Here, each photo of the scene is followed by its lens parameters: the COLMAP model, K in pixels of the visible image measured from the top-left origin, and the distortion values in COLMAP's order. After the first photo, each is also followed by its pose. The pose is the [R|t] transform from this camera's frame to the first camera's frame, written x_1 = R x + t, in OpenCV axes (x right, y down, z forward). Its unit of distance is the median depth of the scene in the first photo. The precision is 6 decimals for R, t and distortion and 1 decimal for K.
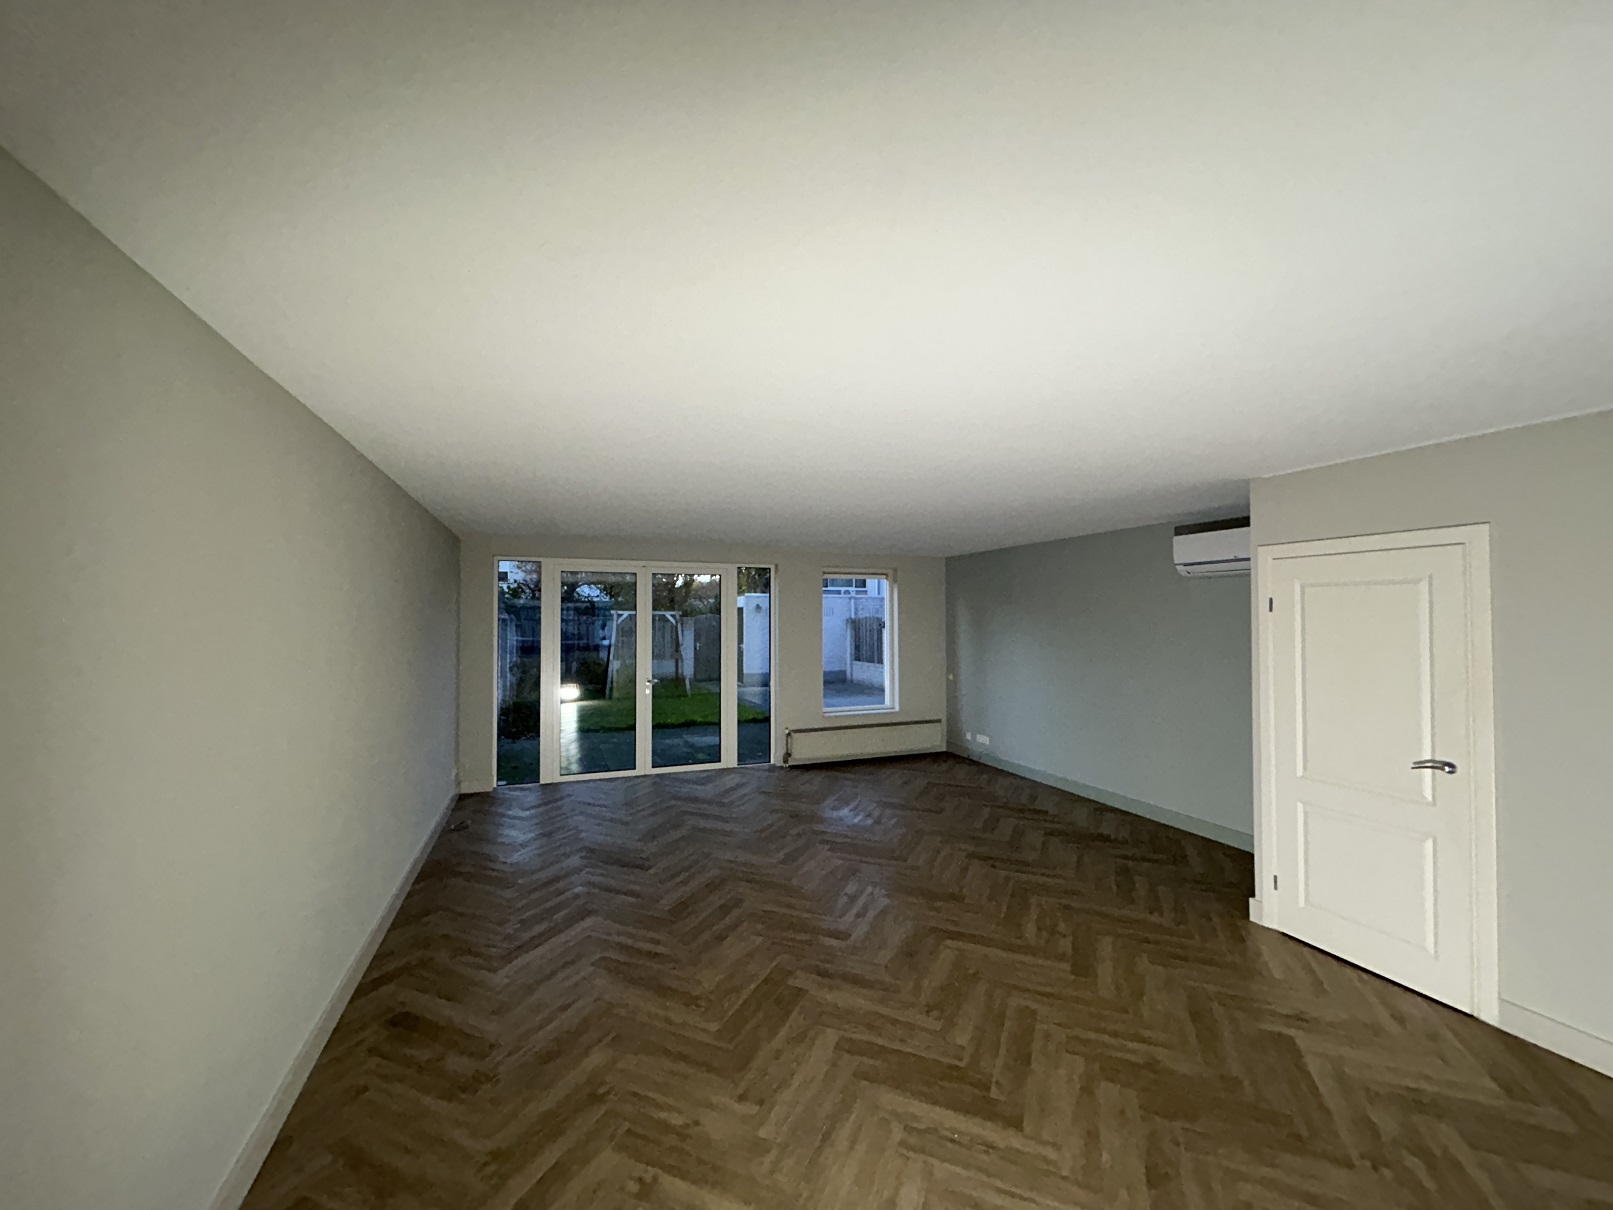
lens RADIAL K [[640.1, 0, 806.5], [0, 640.1, 605.0], [0, 0, 1]] dist [-0.000114, -0.000073]
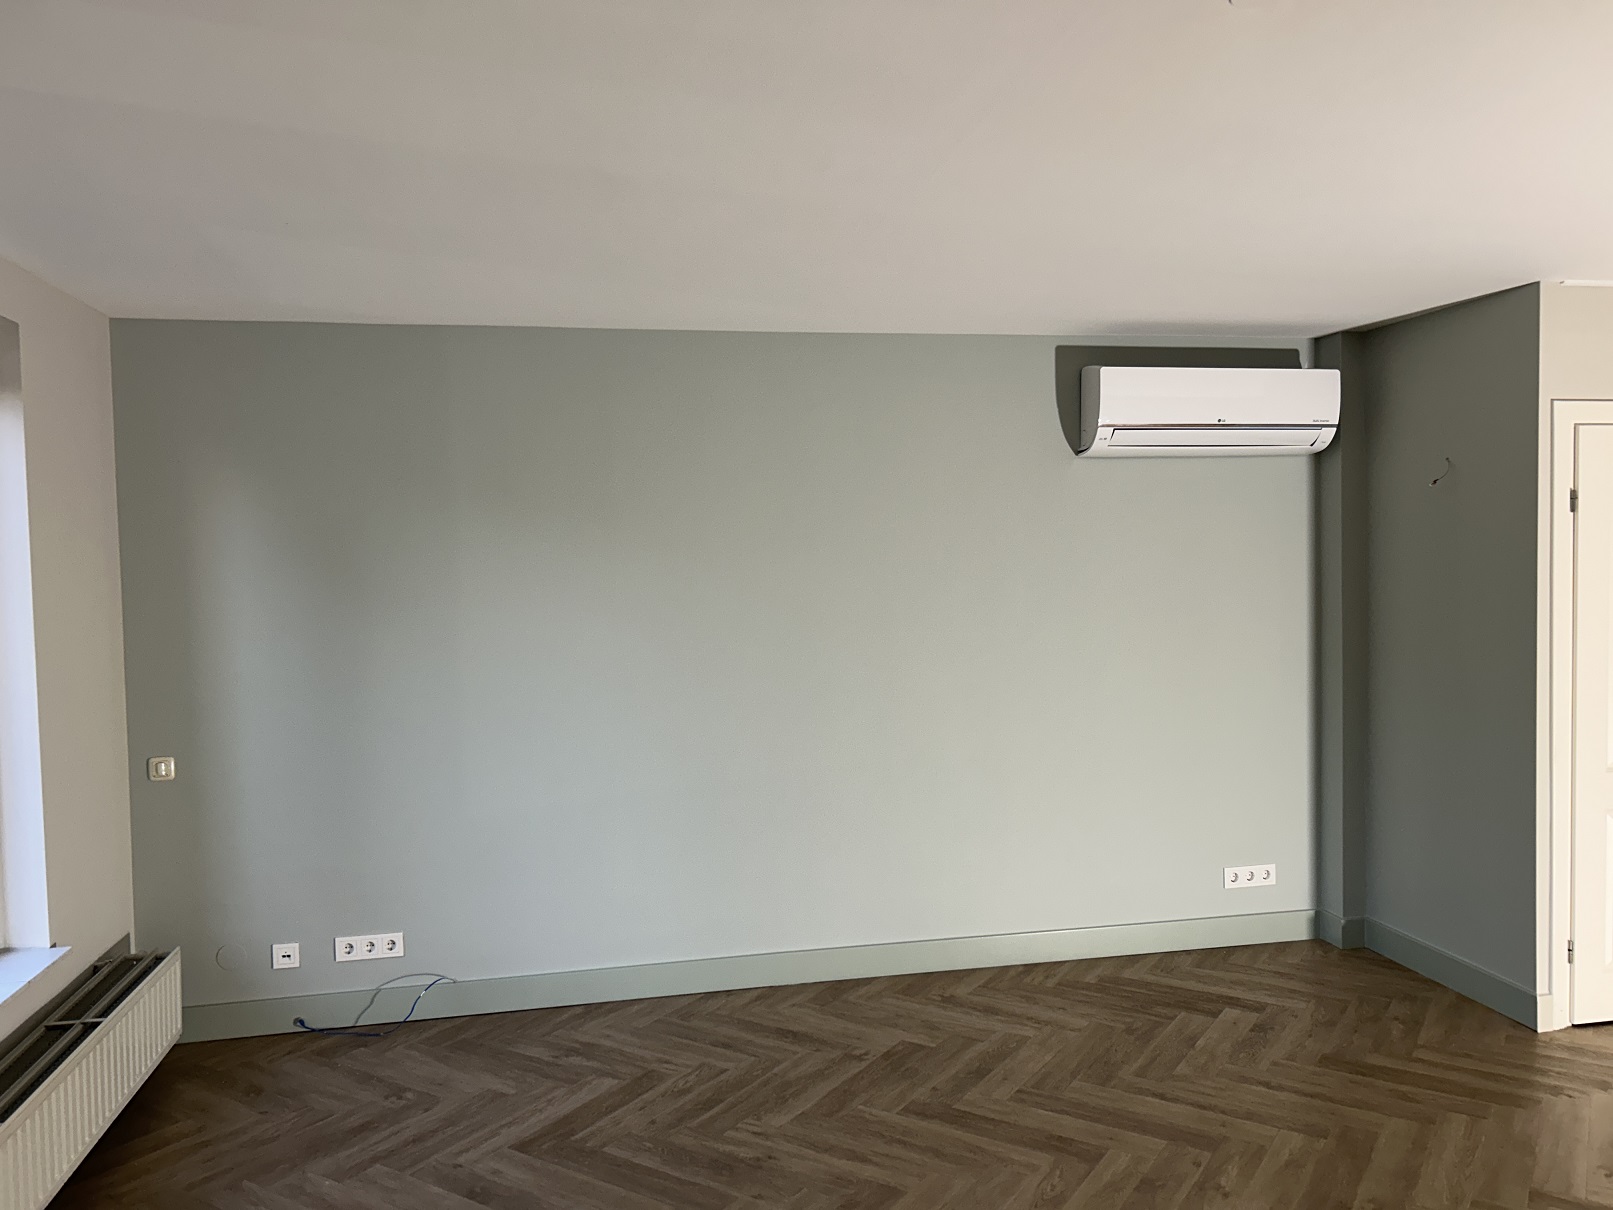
lens RADIAL K [[1207.4, 0, 806.5], [0, 1207.4, 605.0], [0, 0, 1]] dist [0.001954, 0.001587]
pose [[0.187423, -0.041081, 0.981420, -0.540204], [-0.000318, 0.999122, 0.041883, 0.050957], [-0.982279, -0.008162, 0.187245, 1.520494]]
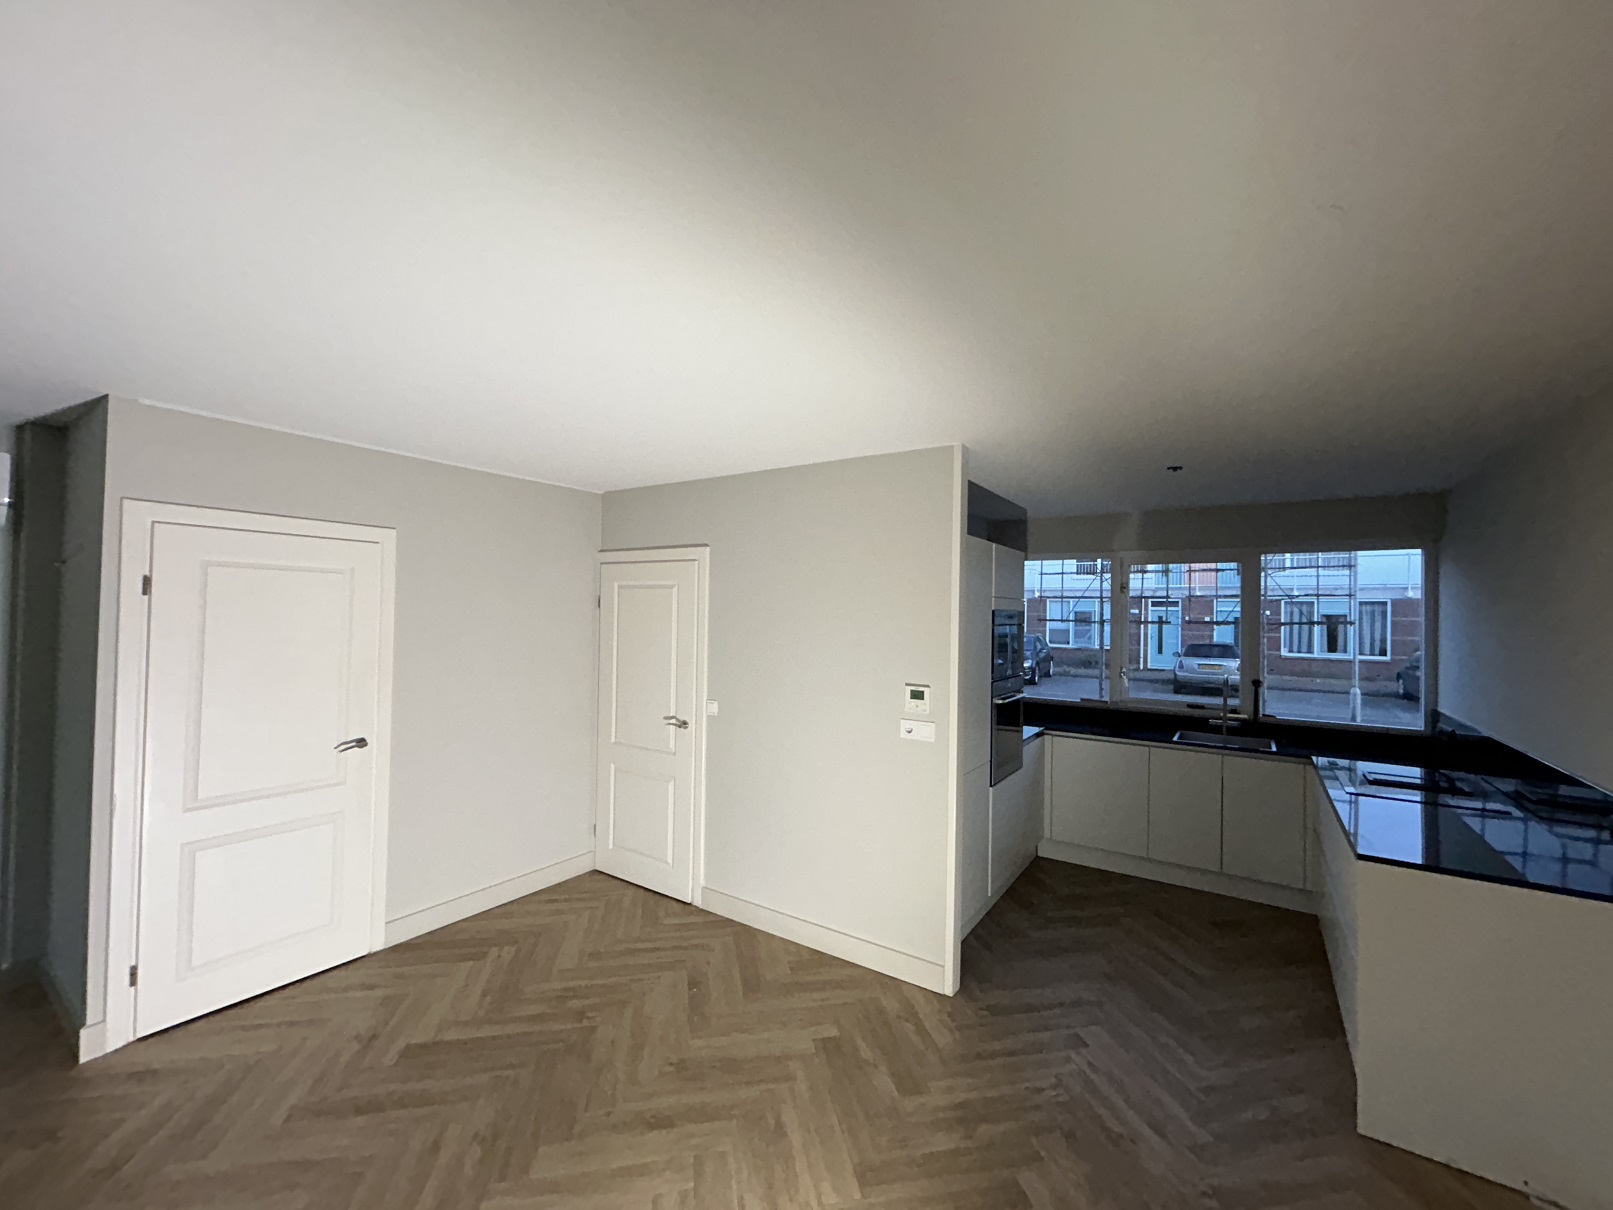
lens RADIAL K [[640.1, 0, 806.5], [0, 640.1, 605.0], [0, 0, 1]] dist [-0.000114, -0.000073]
pose [[-0.552062, 0.005421, 0.833785, -0.272823], [-0.029655, 0.999219, -0.026132, 0.018282], [-0.833275, -0.039153, -0.551470, 0.774926]]
